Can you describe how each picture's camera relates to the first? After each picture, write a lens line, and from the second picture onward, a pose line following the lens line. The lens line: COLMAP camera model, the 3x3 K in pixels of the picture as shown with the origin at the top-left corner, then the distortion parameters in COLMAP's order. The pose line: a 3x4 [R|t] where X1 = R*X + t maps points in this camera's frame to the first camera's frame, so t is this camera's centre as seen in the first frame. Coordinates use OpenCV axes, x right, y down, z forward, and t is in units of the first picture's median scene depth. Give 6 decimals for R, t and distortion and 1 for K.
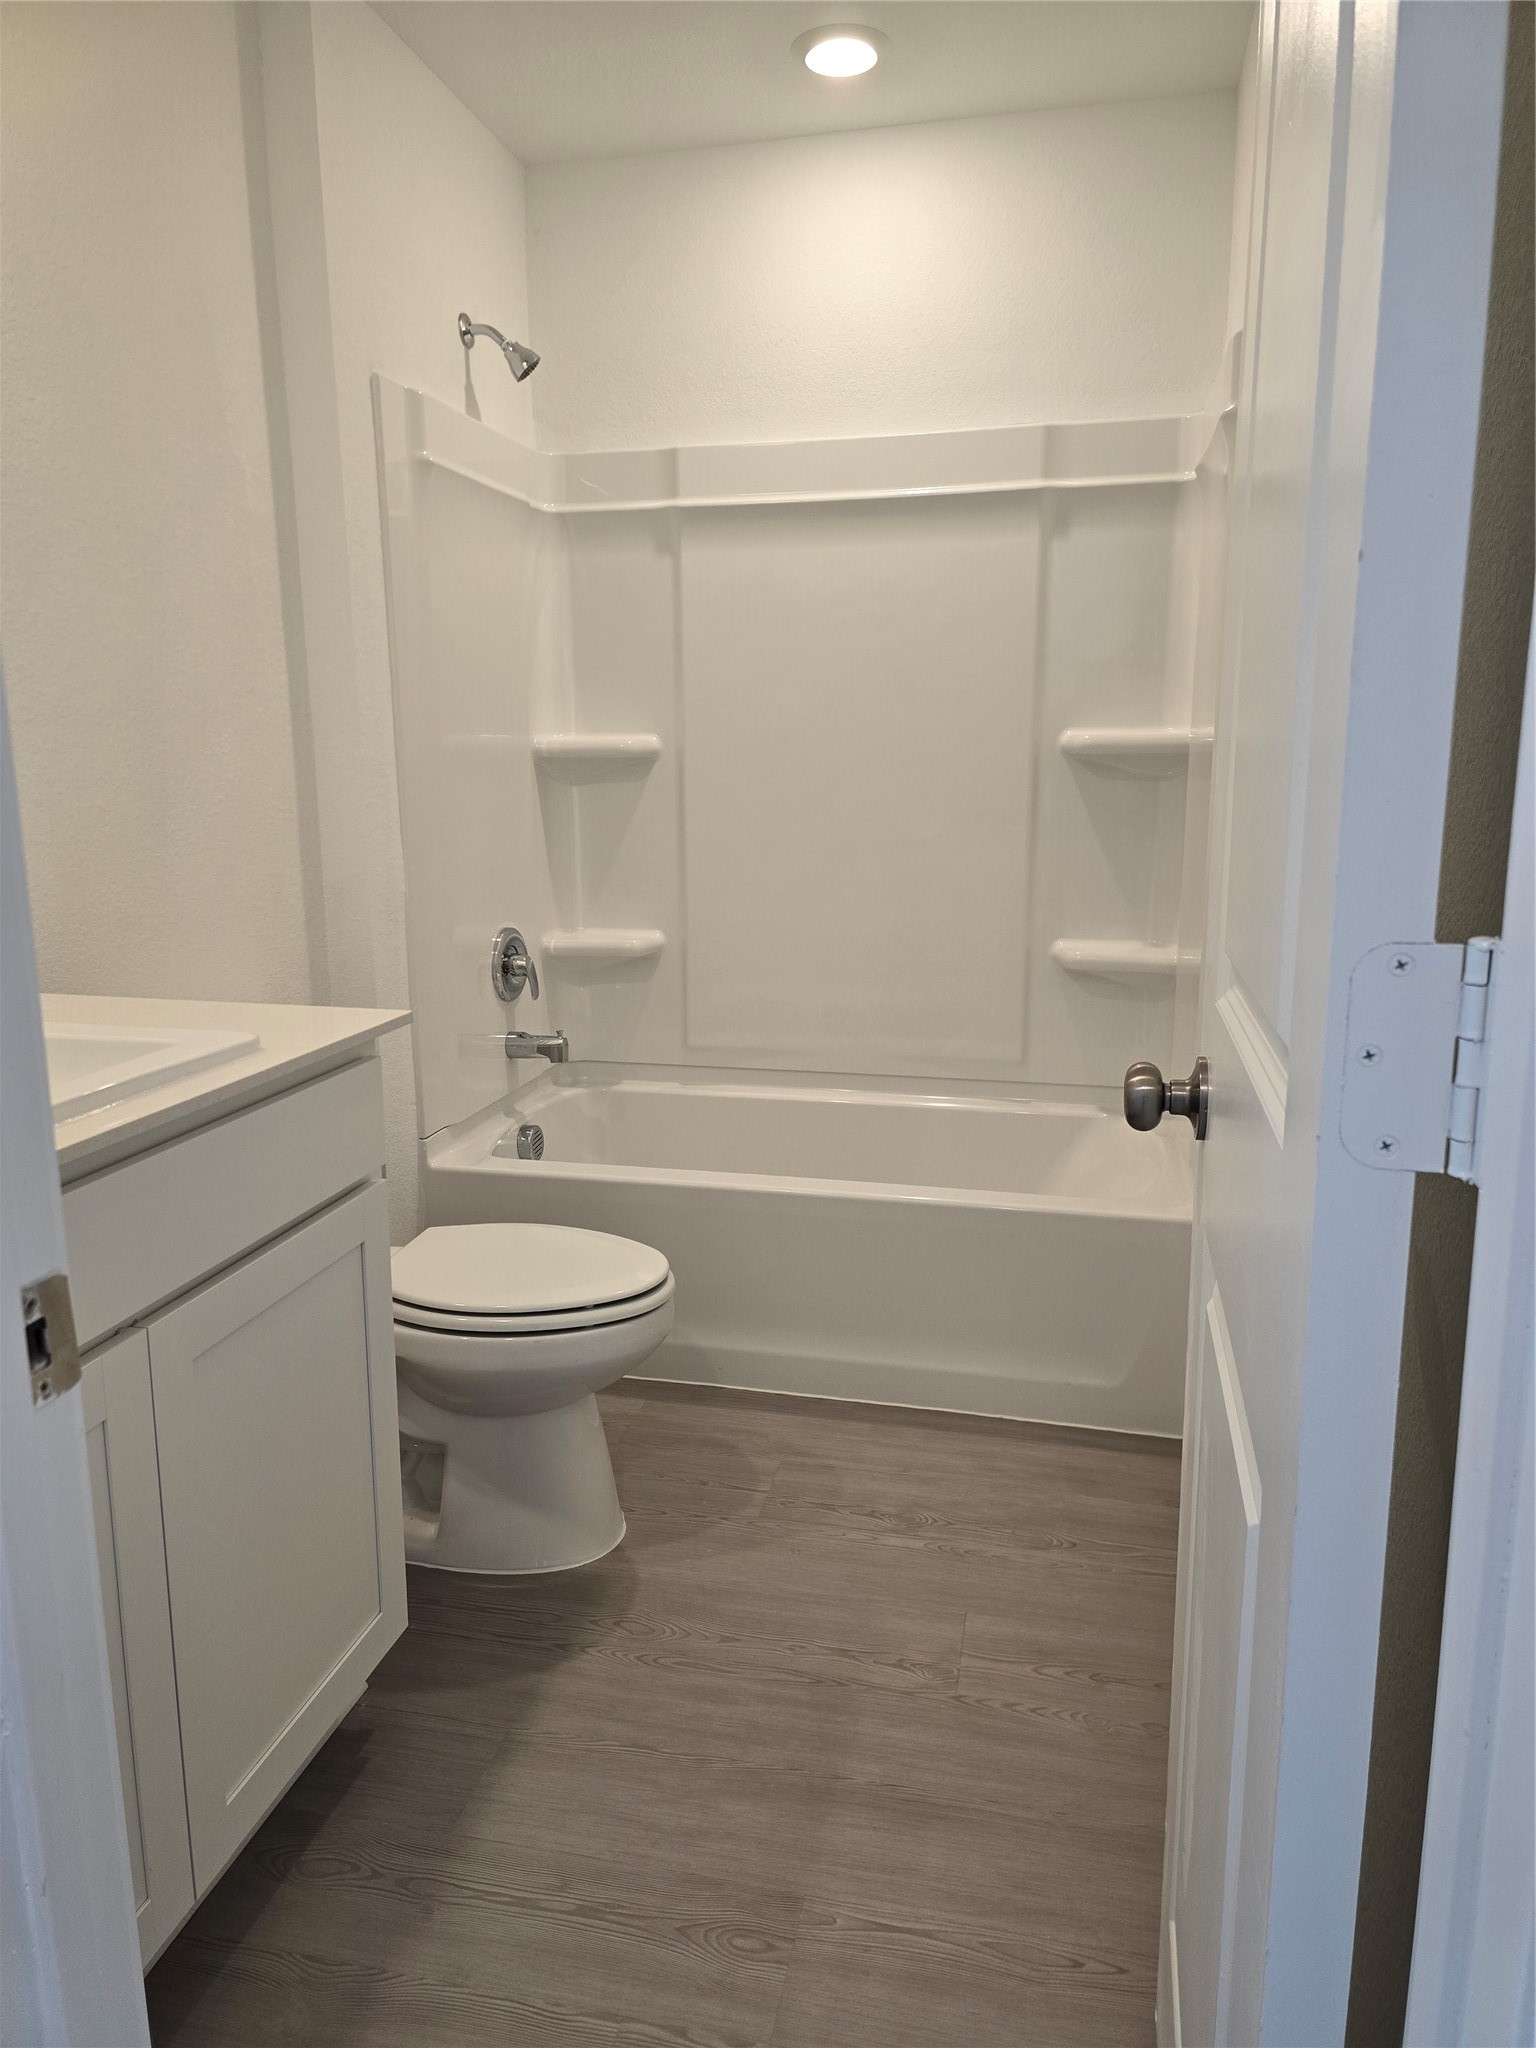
lens RADIAL K [[1383.3, 0, 763.1], [0, 1383.3, 1024.2], [0, 0, 1]] dist [0.063900, -0.070518]
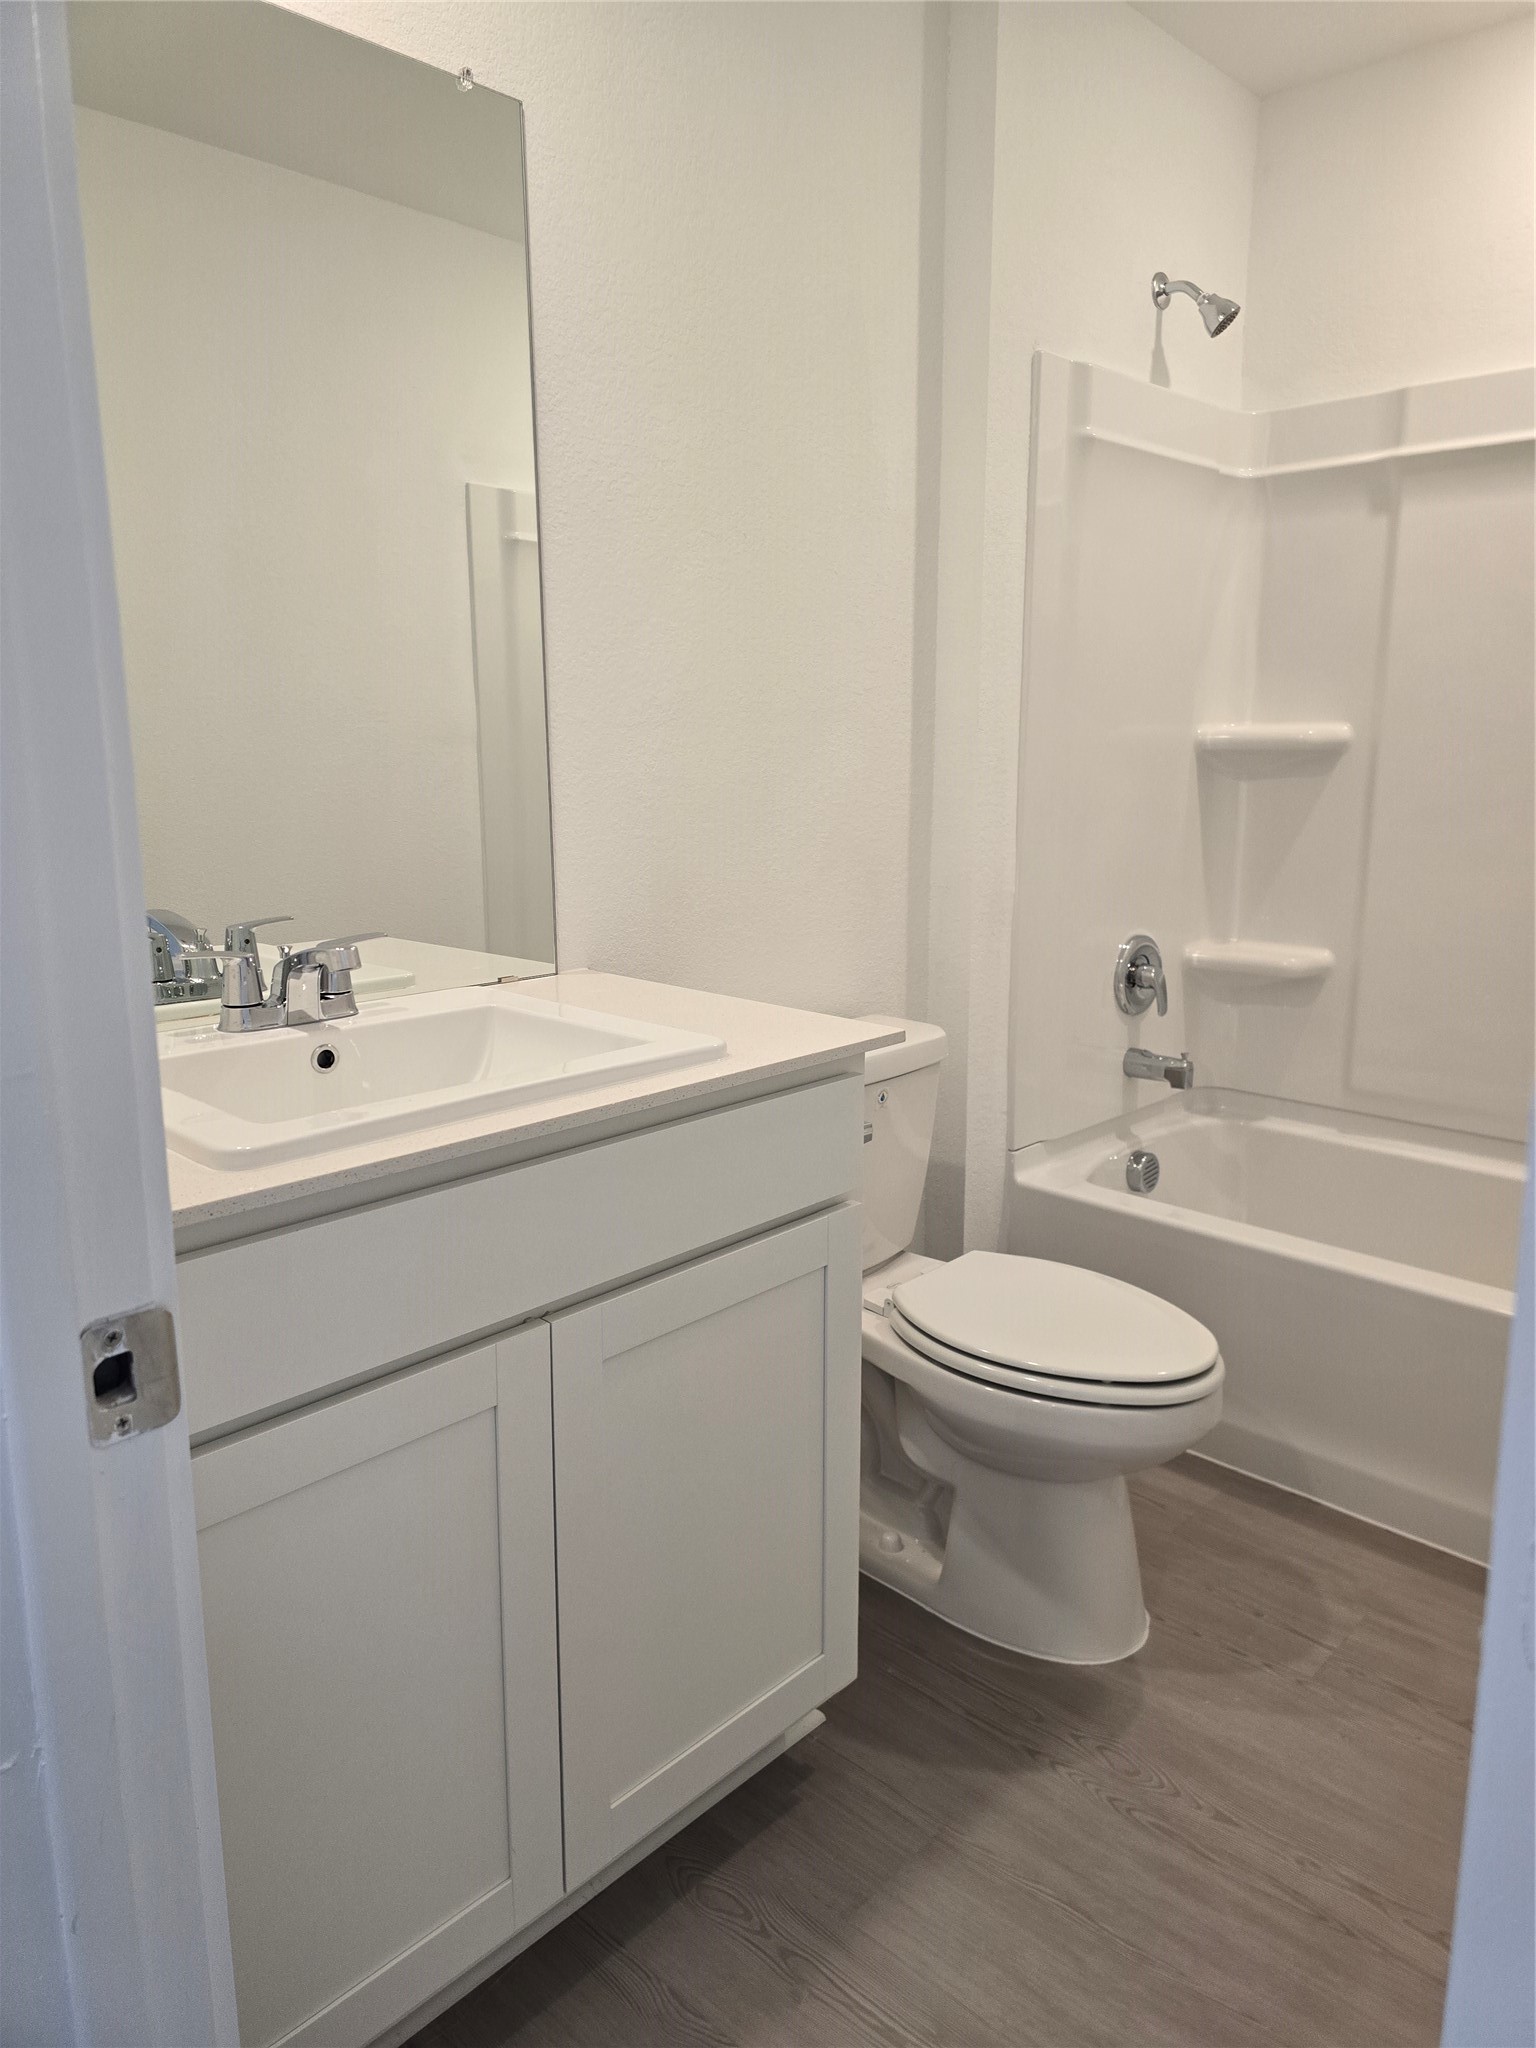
lens RADIAL K [[1383.3, 0, 749.6], [0, 1383.3, 1003.1], [0, 0, 1]] dist [0.063900, -0.070518]
pose [[0.856289, 0.097803, -0.507153, 0.093794], [-0.100207, 0.994709, 0.022635, -0.028088], [0.506683, 0.031438, 0.861559, 0.106137]]
